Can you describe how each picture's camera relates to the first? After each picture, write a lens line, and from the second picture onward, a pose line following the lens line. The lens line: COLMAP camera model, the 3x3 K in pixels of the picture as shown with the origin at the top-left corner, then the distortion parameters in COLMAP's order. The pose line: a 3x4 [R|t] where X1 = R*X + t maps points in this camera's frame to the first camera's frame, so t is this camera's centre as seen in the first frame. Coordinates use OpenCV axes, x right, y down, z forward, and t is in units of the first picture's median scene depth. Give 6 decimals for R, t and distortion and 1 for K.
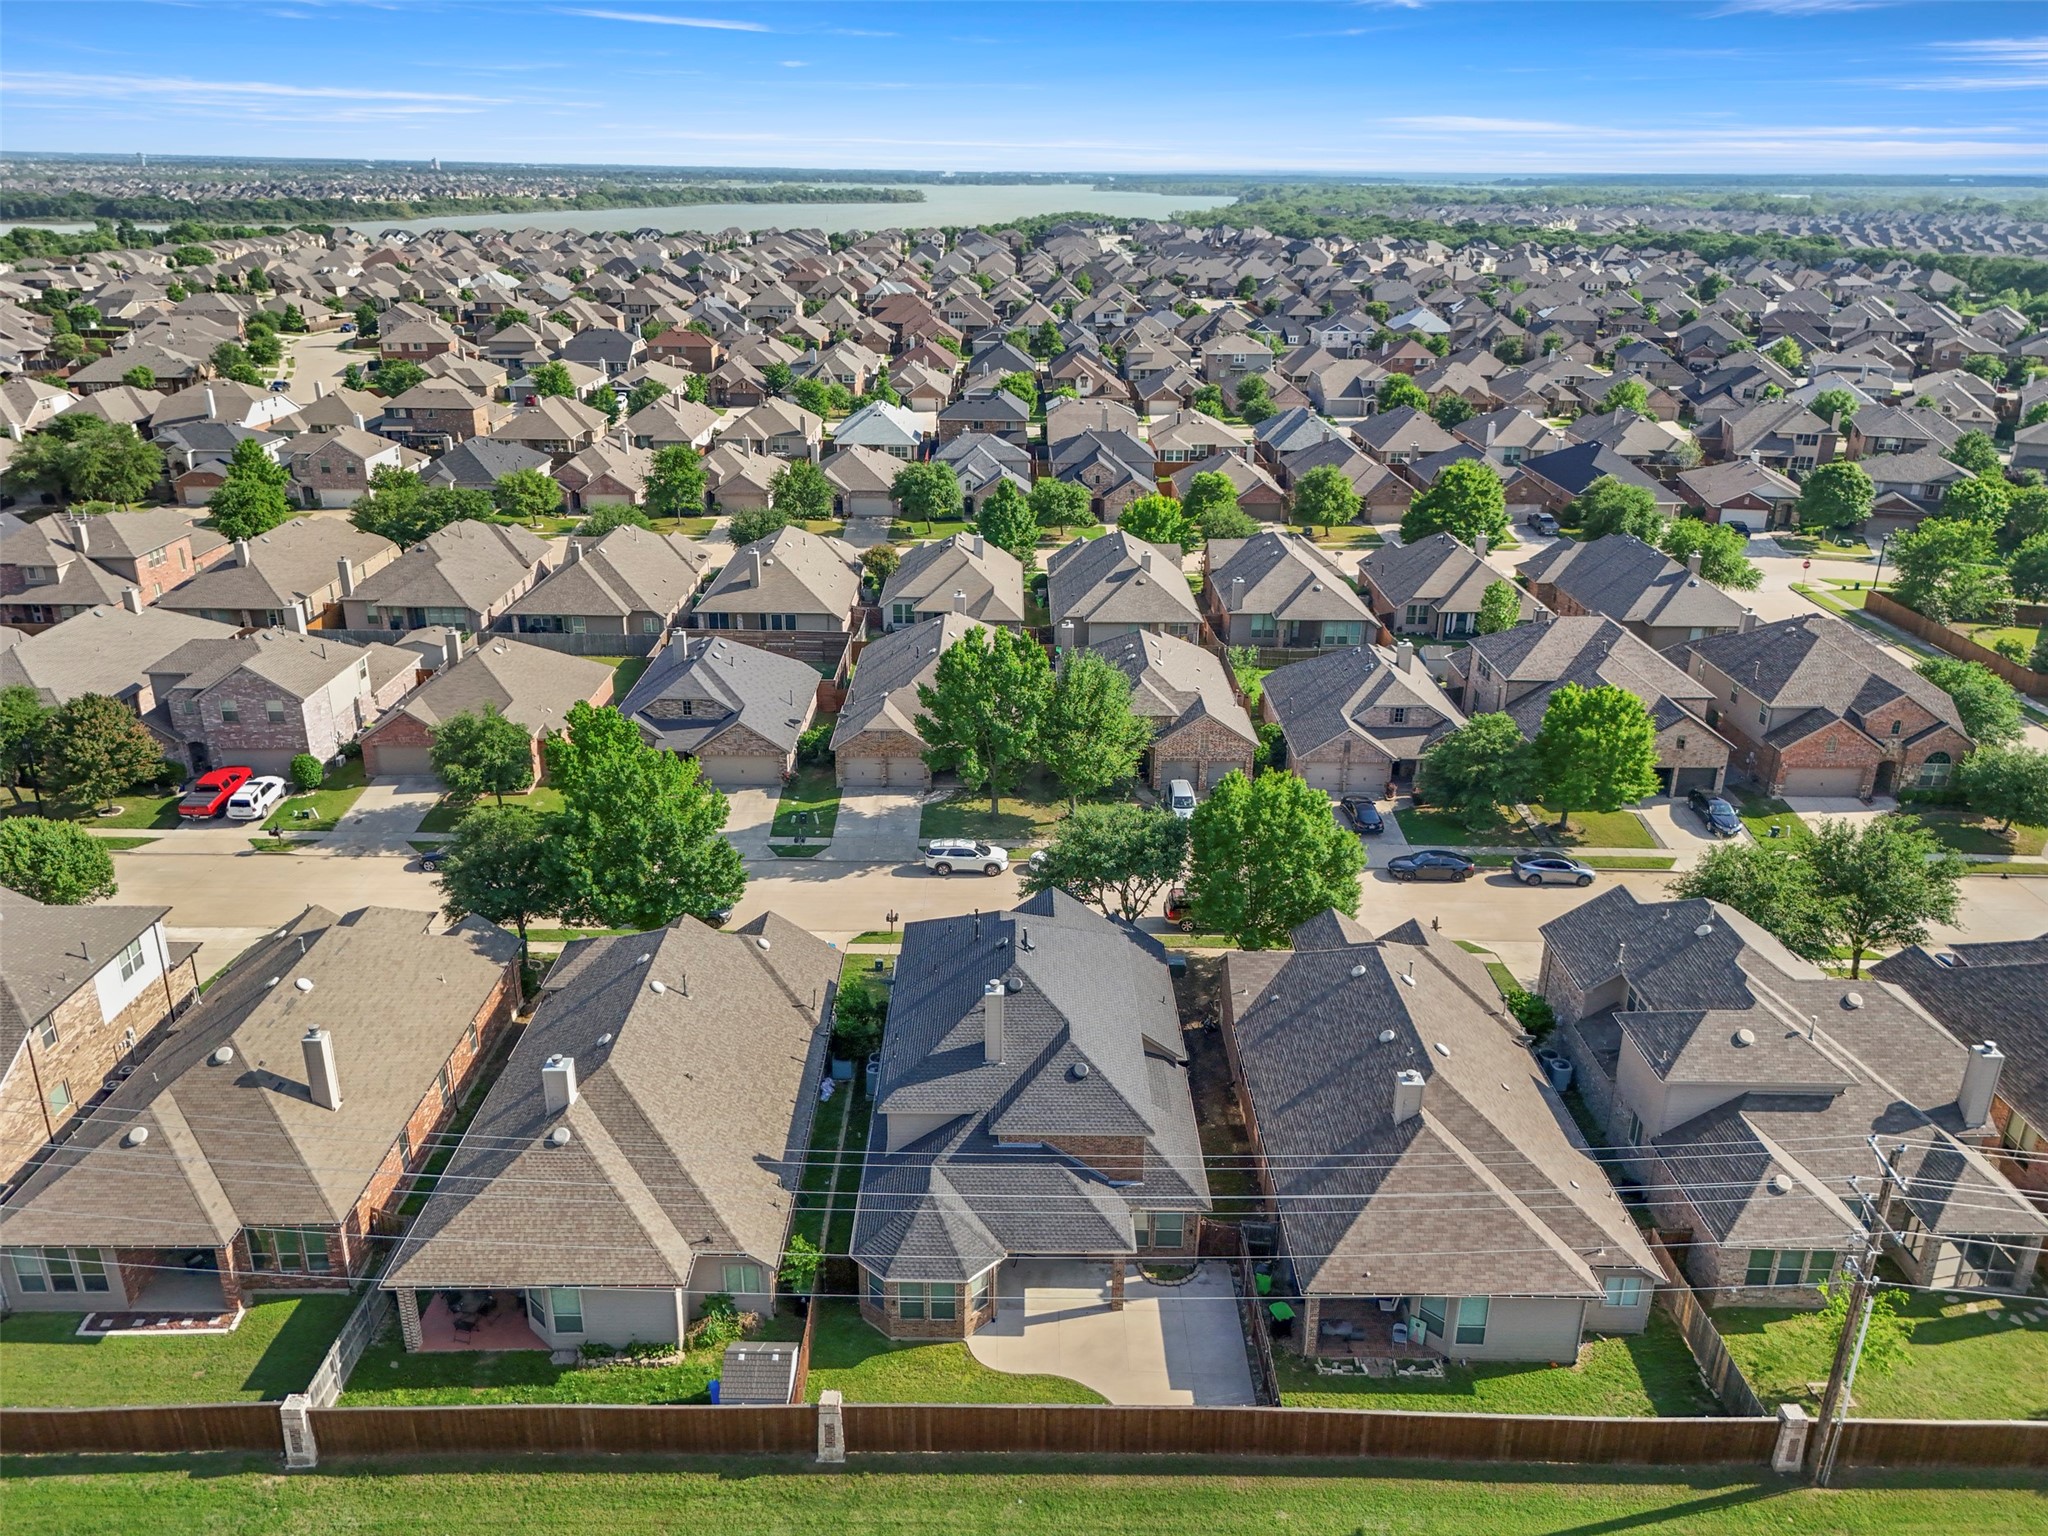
lens RADIAL K [[1550.7, 0, 1024.0], [0, 1550.7, 768.0], [0, 0, 1]] dist [0.071239, -0.069973]
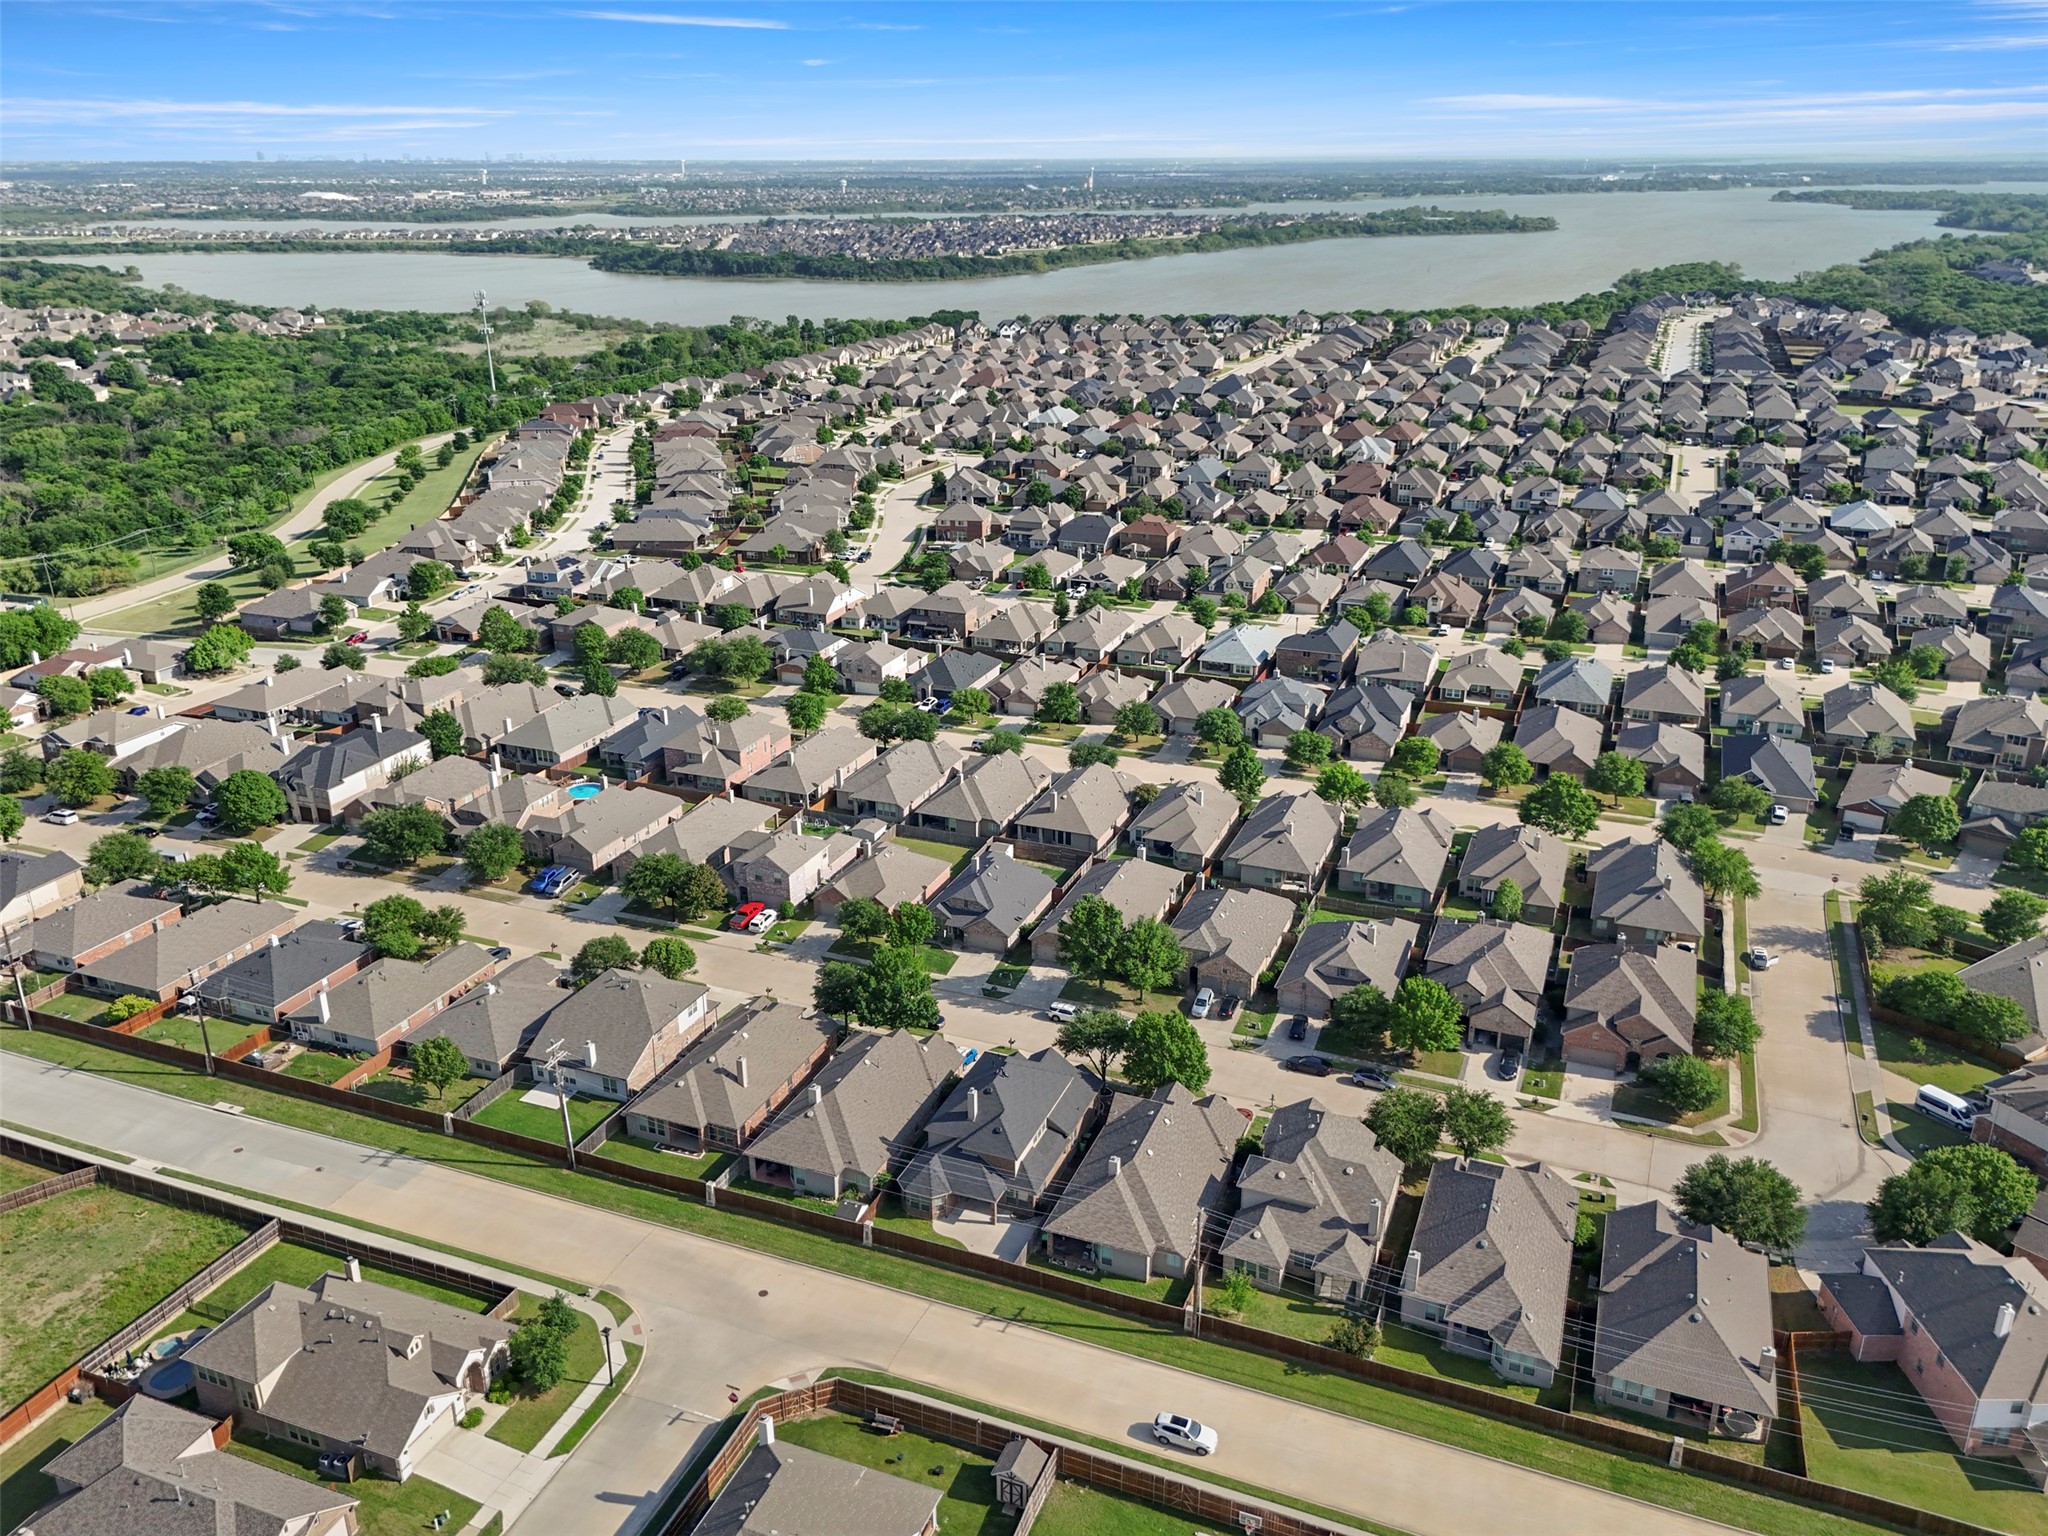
lens RADIAL K [[1605.3, 0, 995.2], [0, 1605.3, 764.3], [0, 0, 1]] dist [0.168926, -0.423887]
pose [[0.922274, 0.120749, -0.367193, 0.580159], [-0.123636, 0.992203, 0.015745, -0.273119], [0.366231, 0.030877, 0.930012, -0.919066]]
